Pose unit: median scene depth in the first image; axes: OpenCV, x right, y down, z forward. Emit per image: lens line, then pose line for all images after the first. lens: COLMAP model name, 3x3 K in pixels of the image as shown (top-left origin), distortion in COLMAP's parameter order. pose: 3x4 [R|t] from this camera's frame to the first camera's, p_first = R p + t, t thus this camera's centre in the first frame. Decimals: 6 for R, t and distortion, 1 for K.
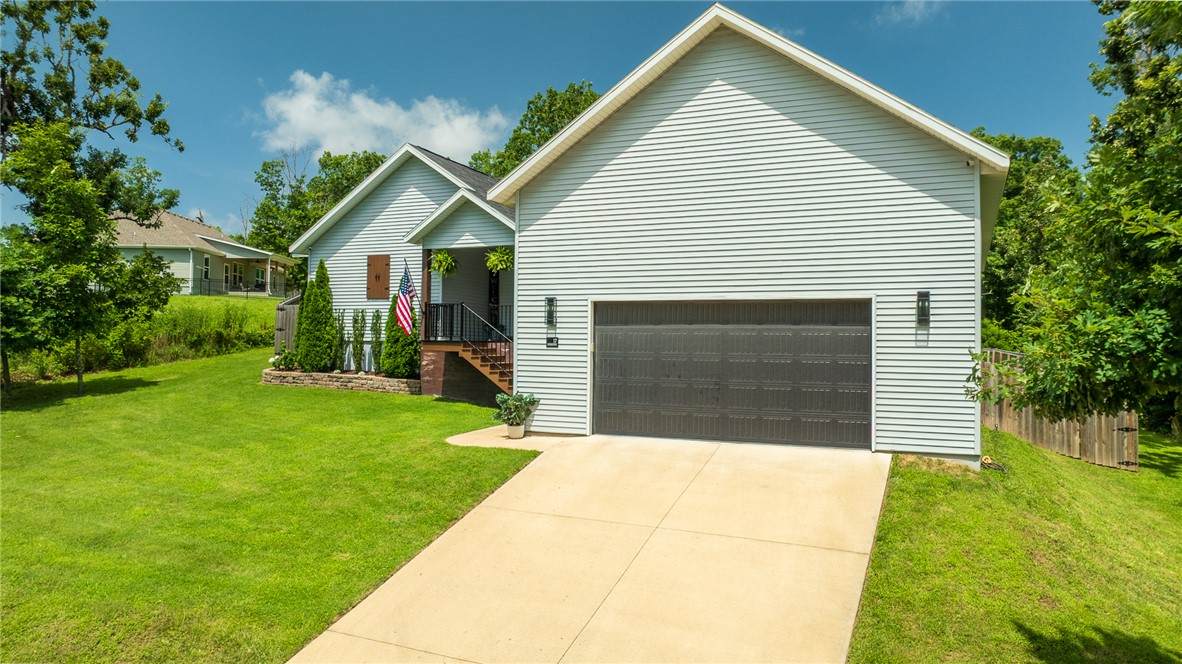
lens RADIAL K [[835.4, 0, 593.4], [0, 835.4, 327.6], [0, 0, 1]] dist [-0.024681, 0.048236]
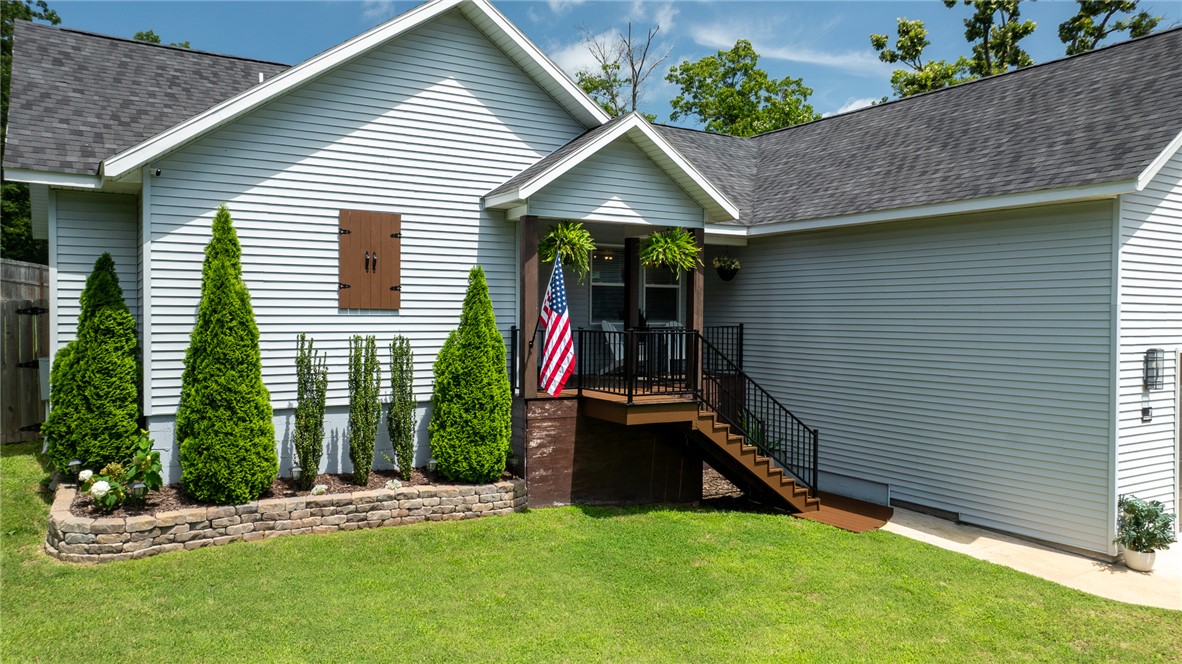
lens RADIAL K [[835.4, 0, 598.9], [0, 835.4, 330.3], [0, 0, 1]] dist [-0.024681, 0.048236]
pose [[0.562018, -0.024069, 0.826775, -0.853369], [-0.022299, 0.998772, 0.044234, -0.070397], [-0.826825, -0.043296, 0.560791, 0.986211]]
